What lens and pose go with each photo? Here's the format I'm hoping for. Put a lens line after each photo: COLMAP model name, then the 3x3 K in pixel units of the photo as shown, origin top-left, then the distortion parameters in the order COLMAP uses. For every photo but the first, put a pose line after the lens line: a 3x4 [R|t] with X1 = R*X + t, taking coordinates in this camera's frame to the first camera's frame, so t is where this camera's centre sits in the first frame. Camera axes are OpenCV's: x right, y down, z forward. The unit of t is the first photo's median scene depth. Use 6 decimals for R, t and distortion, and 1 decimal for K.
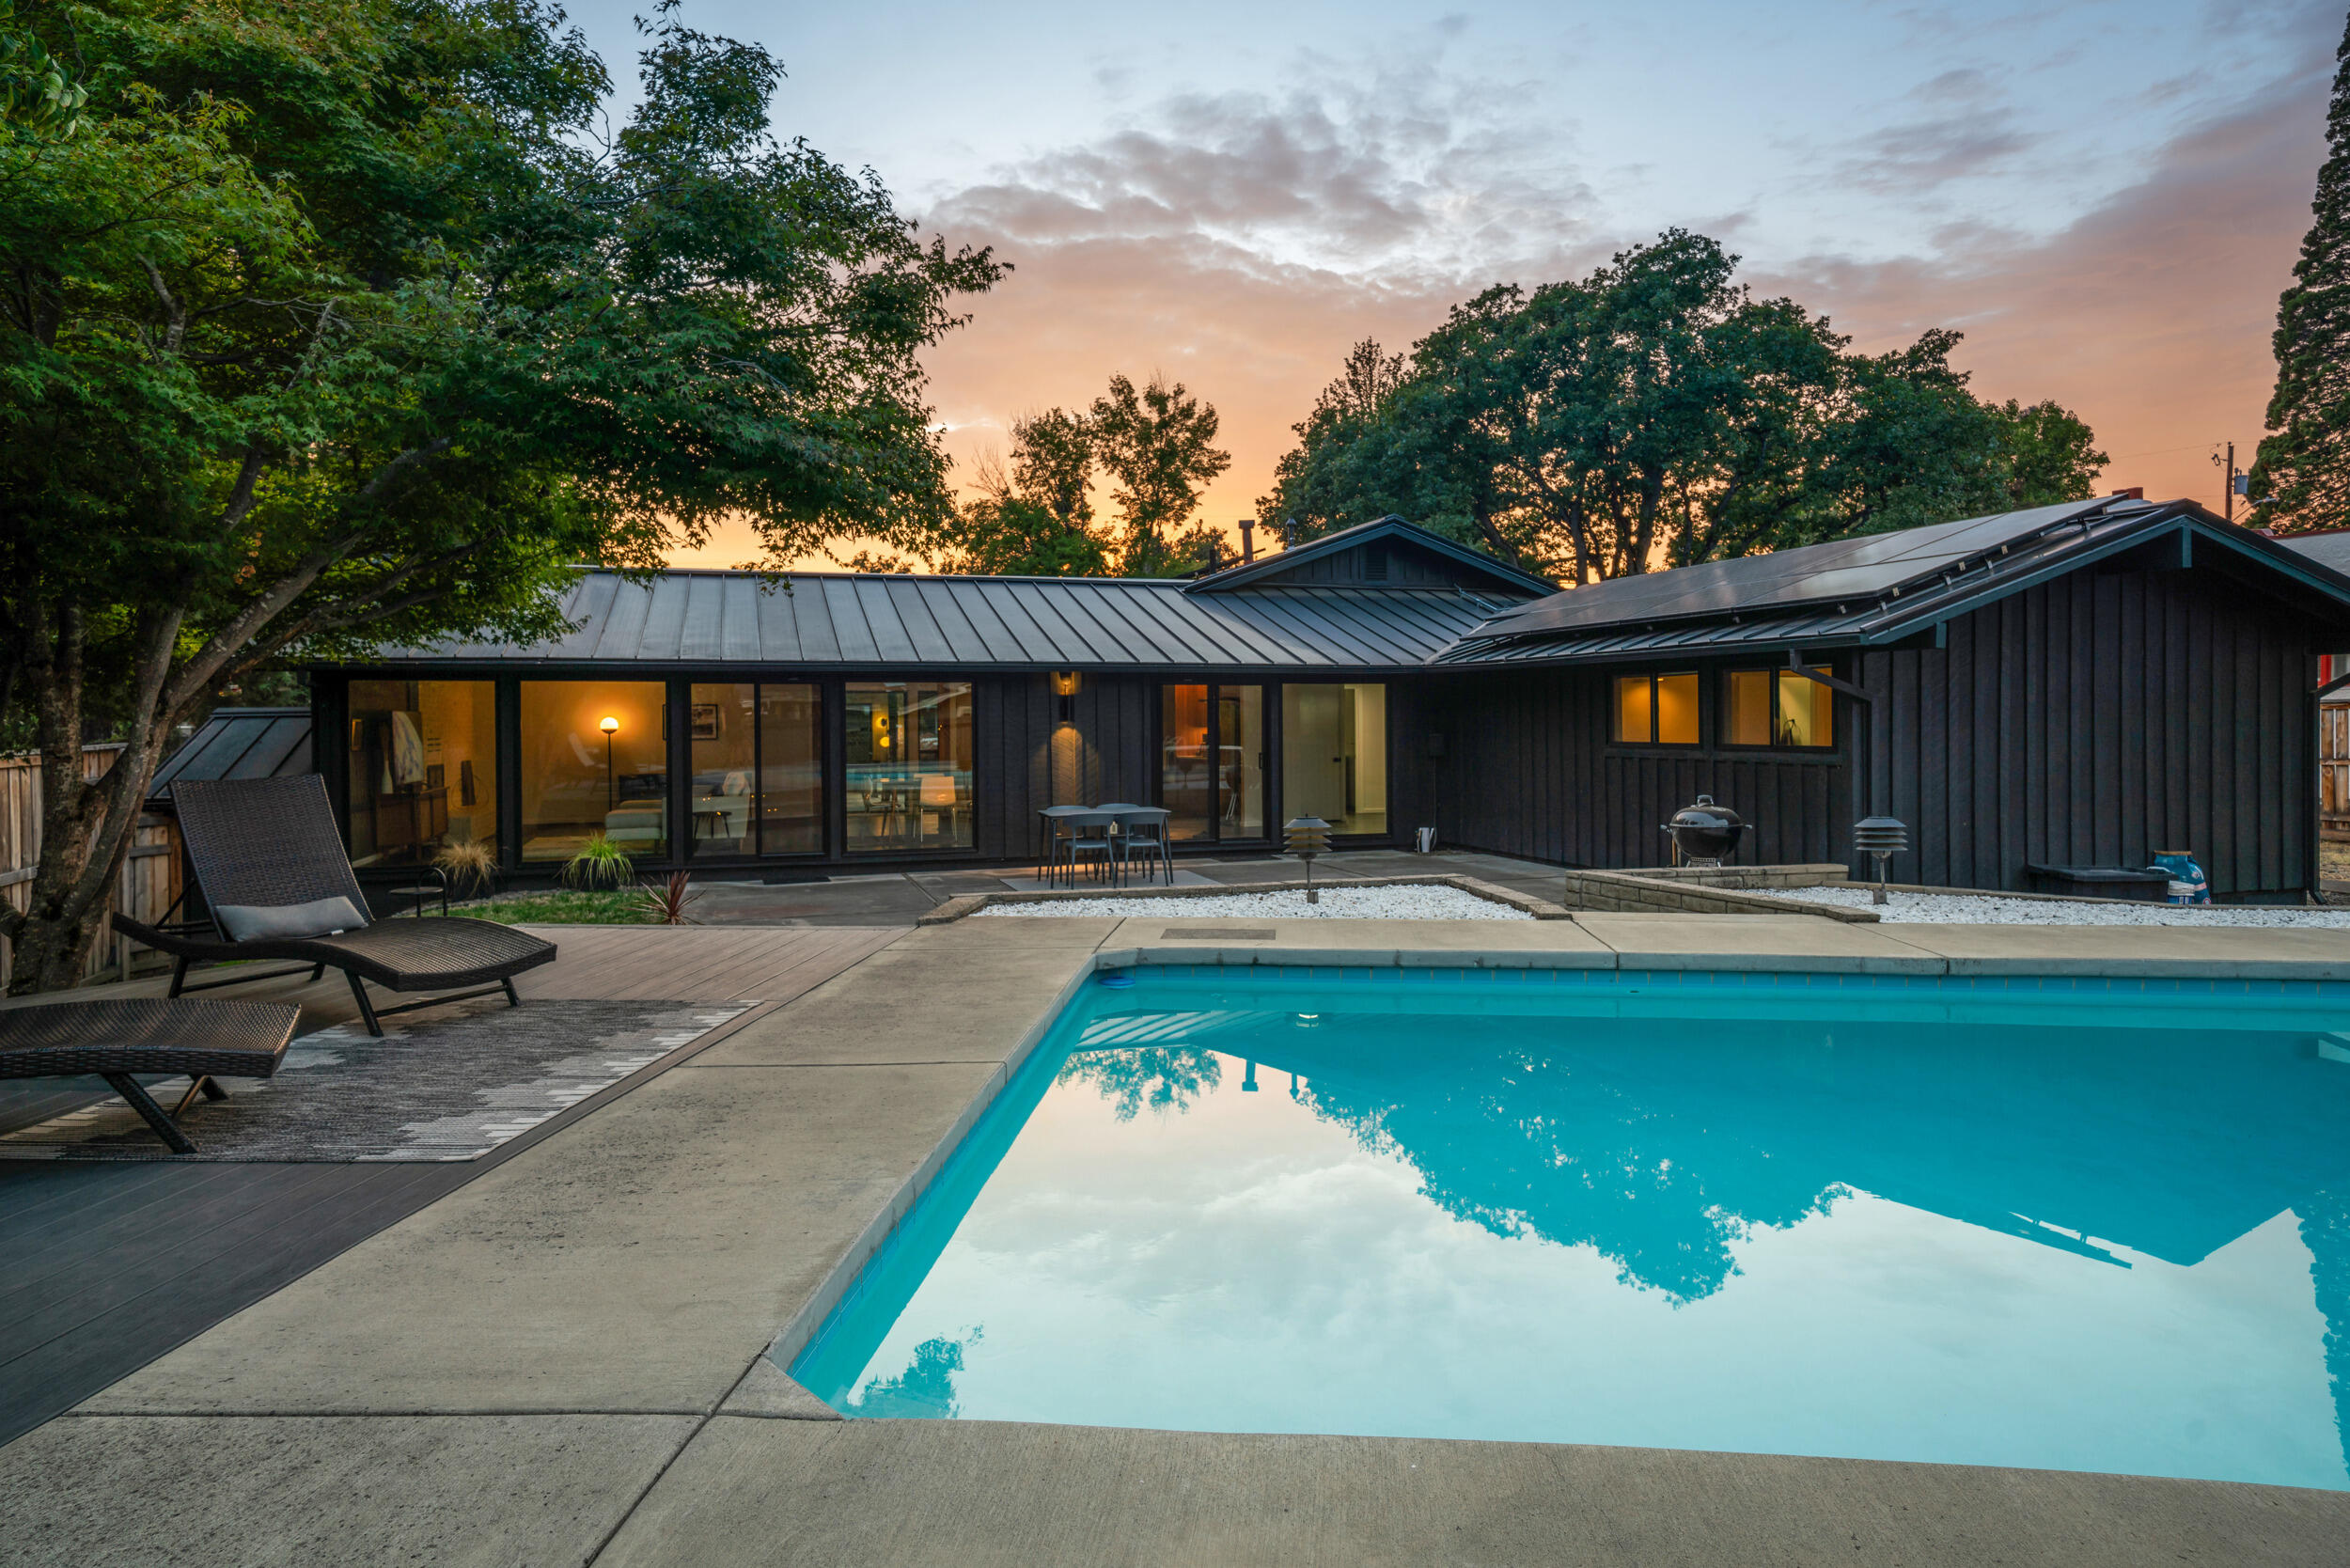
lens RADIAL K [[1357.6, 0, 1166.6], [0, 1357.6, 731.6], [0, 0, 1]] dist [0.022951, 0.002058]
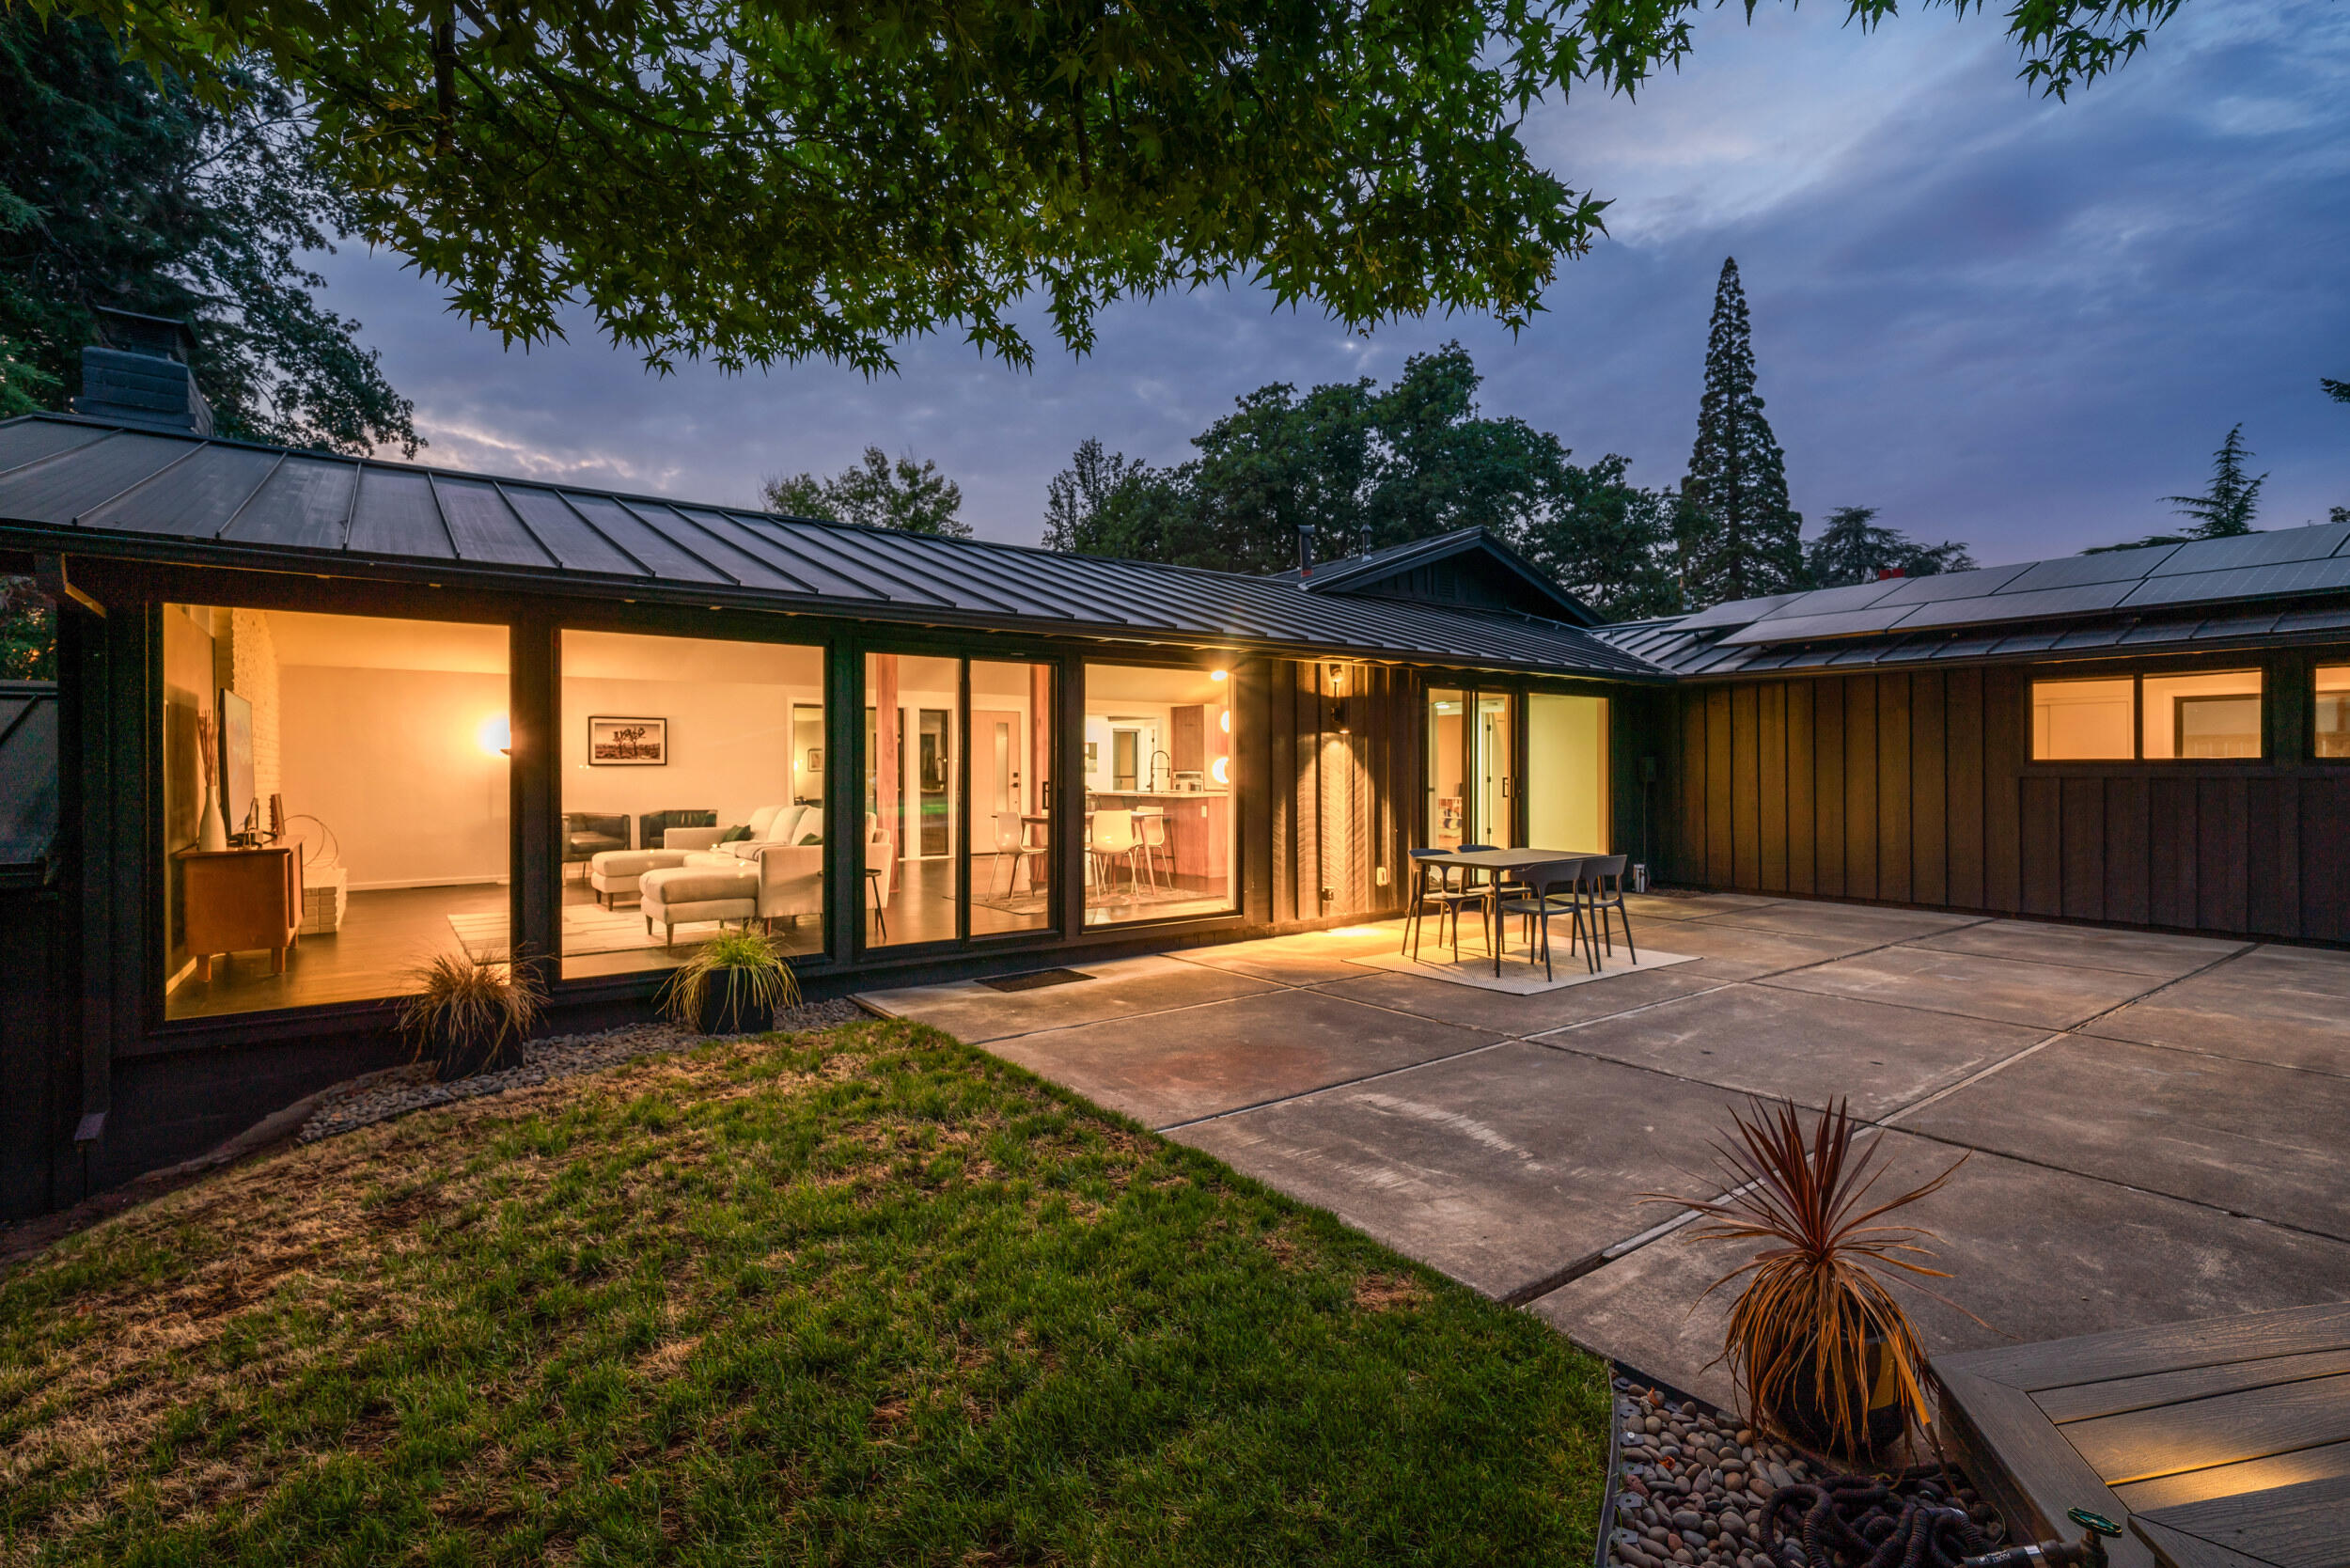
lens RADIAL K [[1052.9, 0, 1175.0], [0, 1052.9, 784.0], [0, 0, 1]] dist [0.002844, 0.000546]
pose [[0.945997, -0.001275, 0.324172, -0.338712], [-0.000906, 0.999978, 0.006577, 0.016346], [-0.324173, -0.006516, 0.945975, 0.487634]]
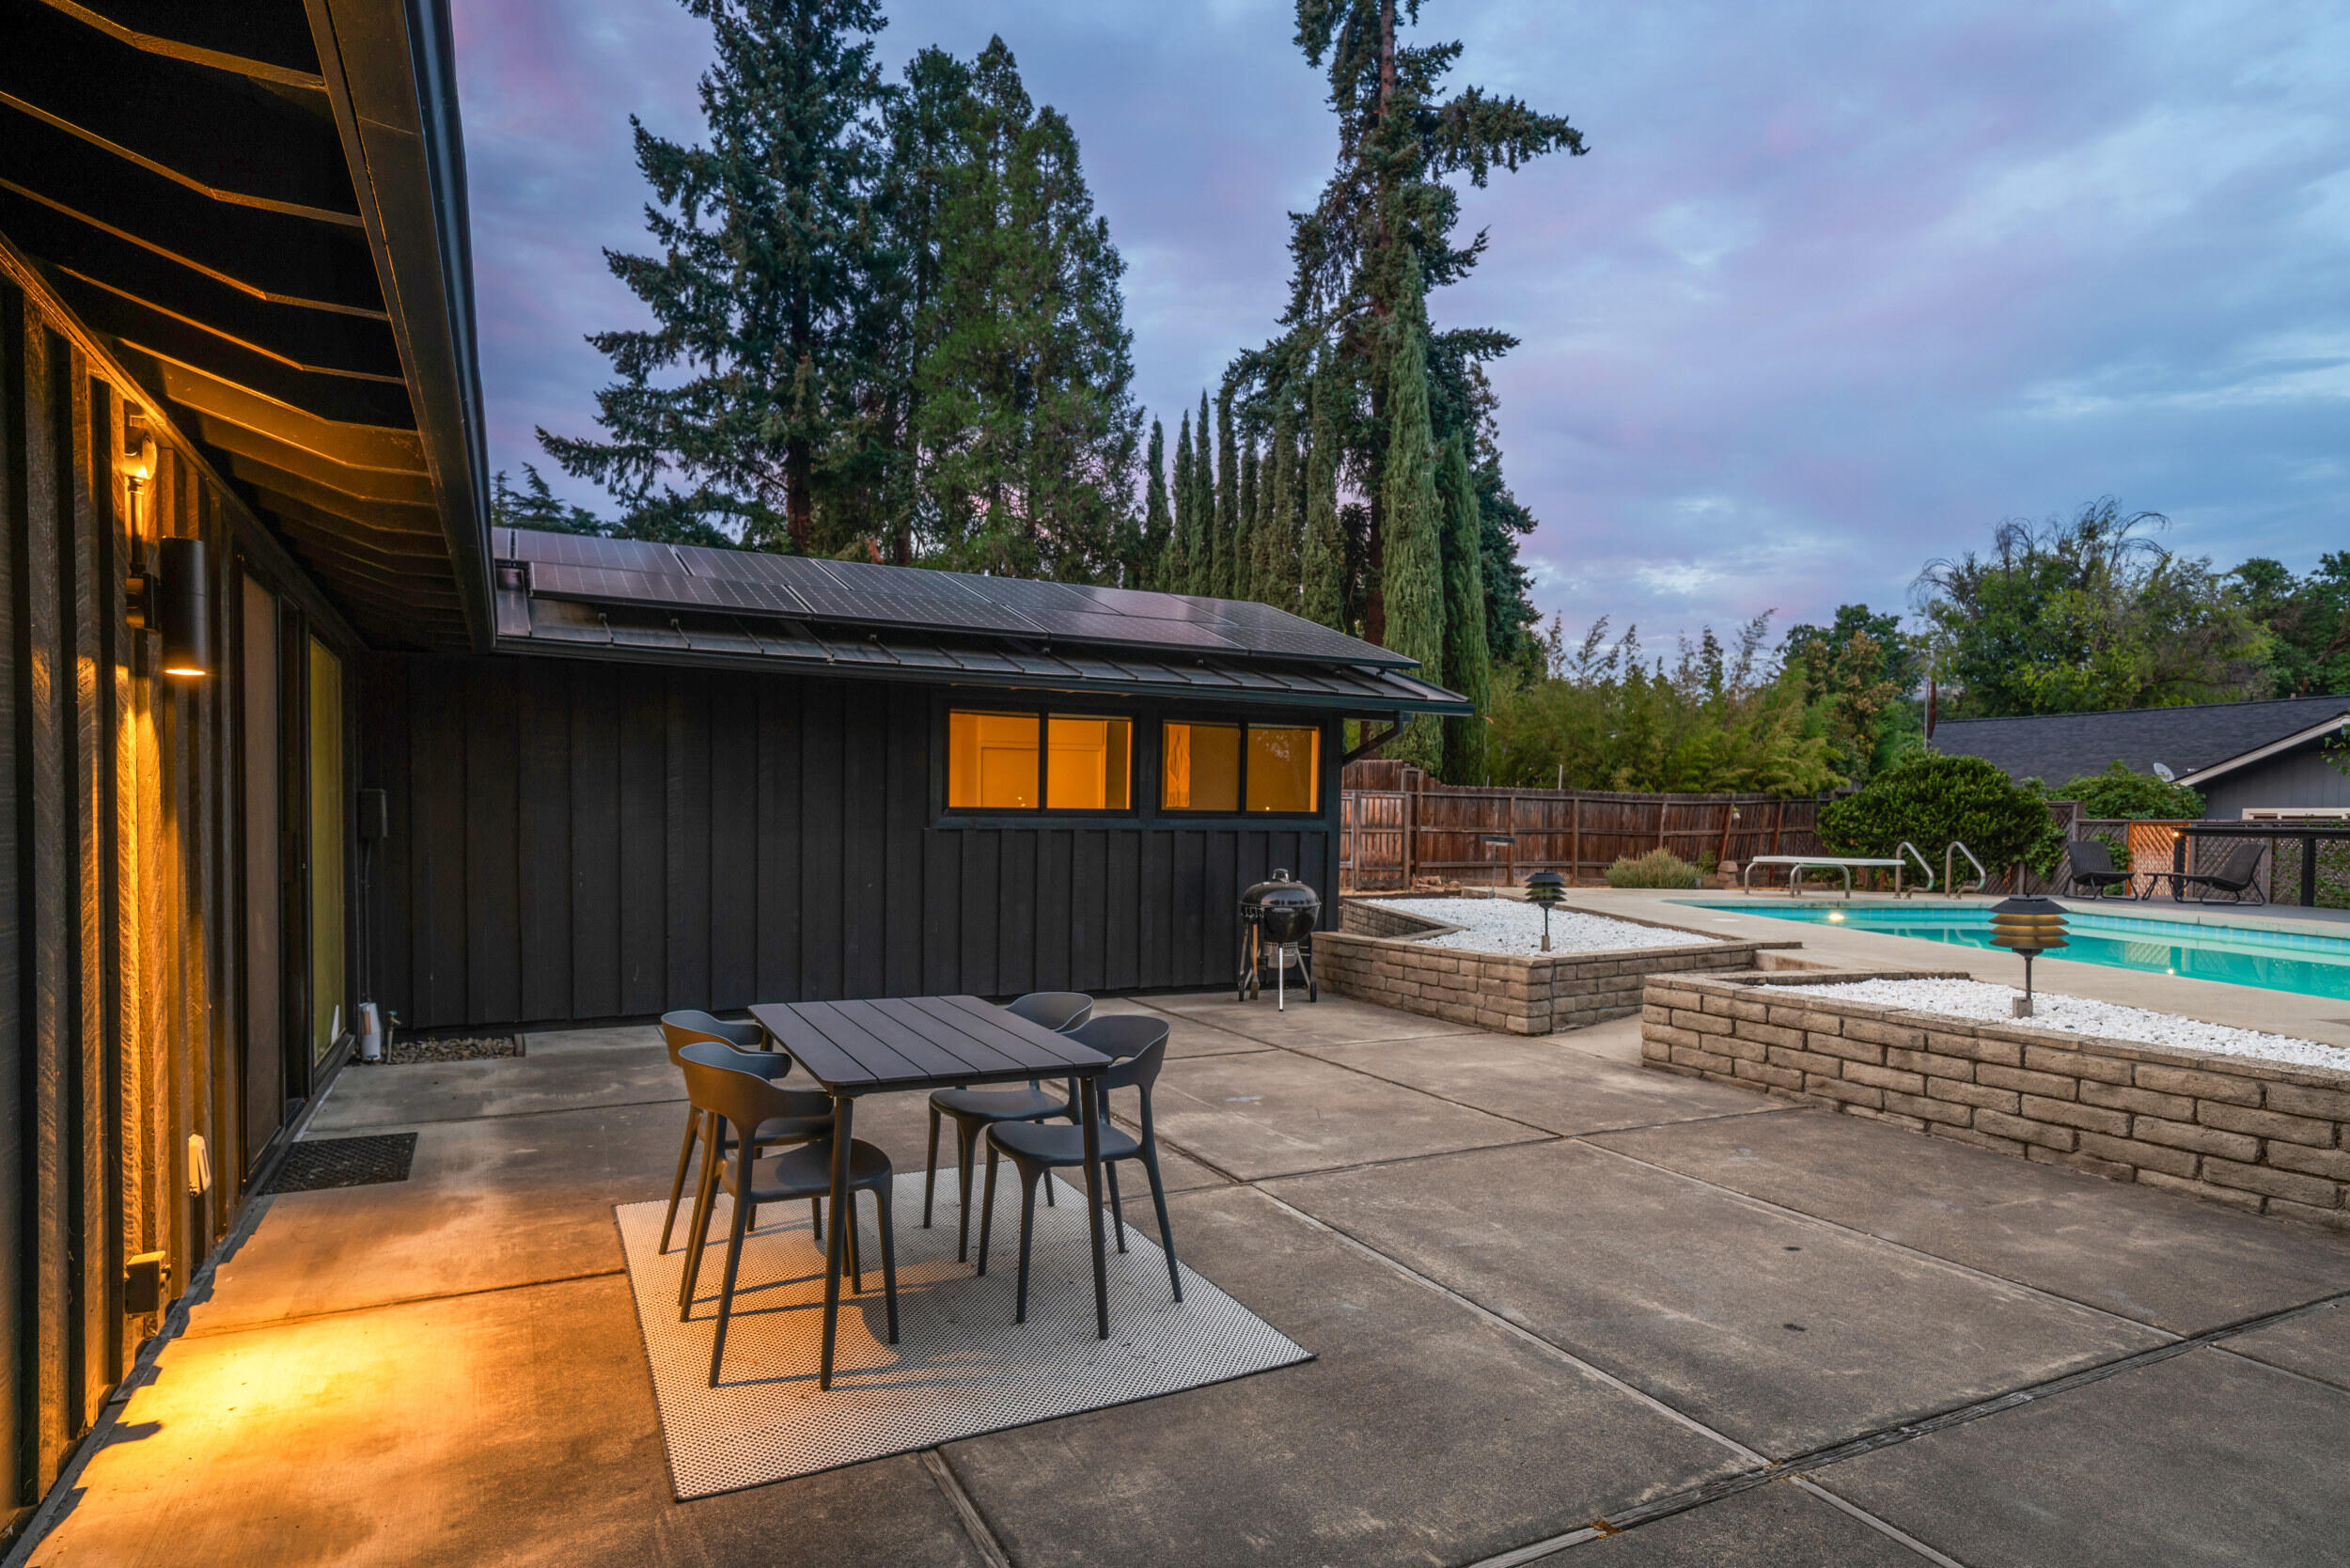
lens RADIAL K [[1288.2, 0, 1174.2], [0, 1288.2, 854.1], [0, 0, 1]] dist [0.033301, -0.001075]
pose [[-0.160336, -0.022401, 0.986808, -0.284337], [-0.001669, 0.999747, 0.022423, 0.014419], [-0.987061, 0.001948, -0.160333, 0.869062]]
